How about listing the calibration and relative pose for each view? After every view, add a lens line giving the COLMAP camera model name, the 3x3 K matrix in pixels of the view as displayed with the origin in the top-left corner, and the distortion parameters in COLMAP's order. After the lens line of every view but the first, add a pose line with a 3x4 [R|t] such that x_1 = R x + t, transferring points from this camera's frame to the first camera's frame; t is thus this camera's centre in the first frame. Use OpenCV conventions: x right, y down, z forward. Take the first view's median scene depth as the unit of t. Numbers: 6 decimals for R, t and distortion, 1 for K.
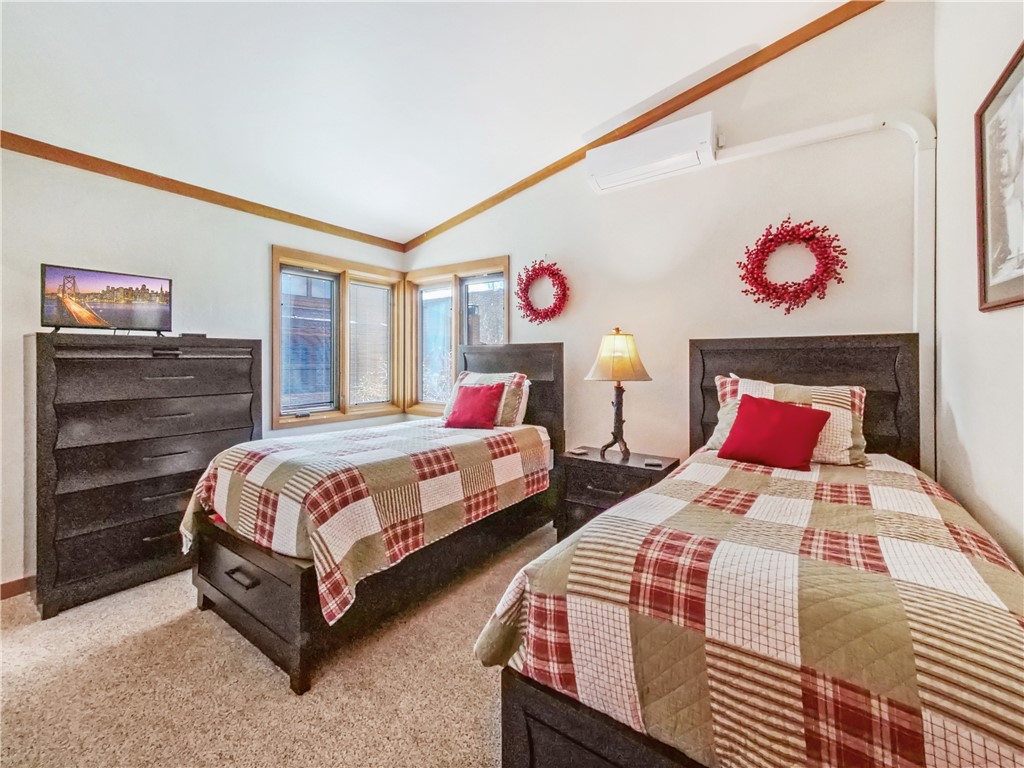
lens RADIAL K [[441.5, 0, 515.1], [0, 441.5, 375.0], [0, 0, 1]] dist [0.000565, 0.001601]
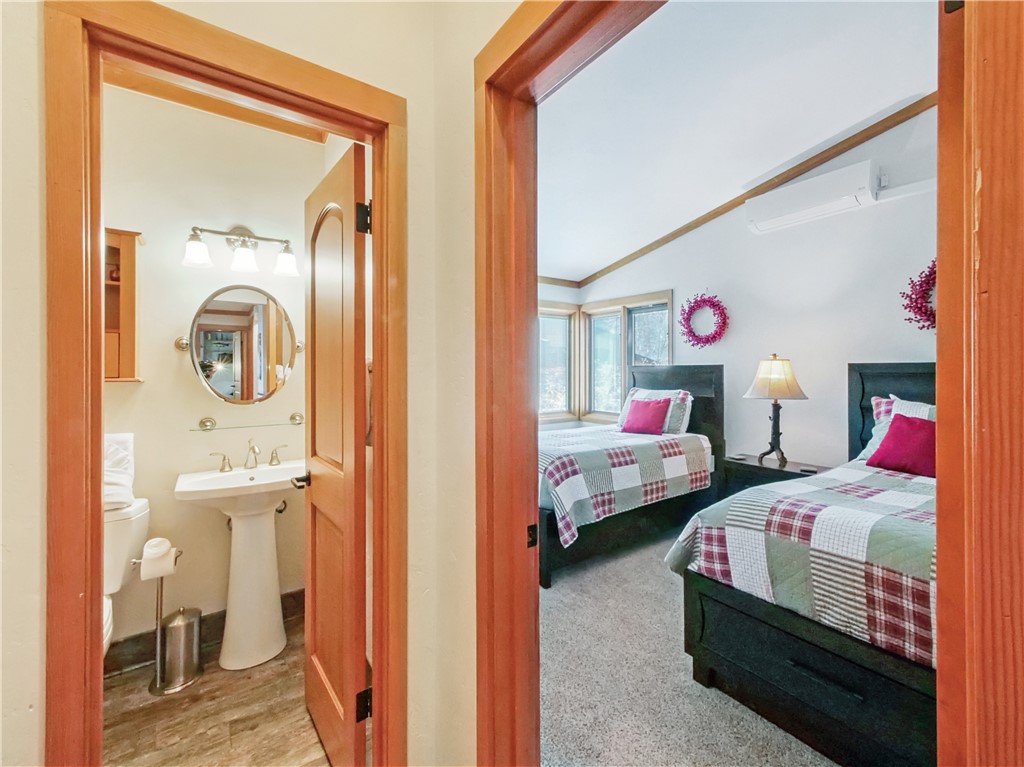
lens RADIAL K [[441.5, 0, 506.5], [0, 441.5, 376.7], [0, 0, 1]] dist [0.000565, 0.001601]
pose [[0.939718, 0.001933, -0.341945, -0.047343], [-0.008246, 0.999821, -0.017012, -0.025394], [0.341851, 0.018806, 0.939566, -0.444556]]
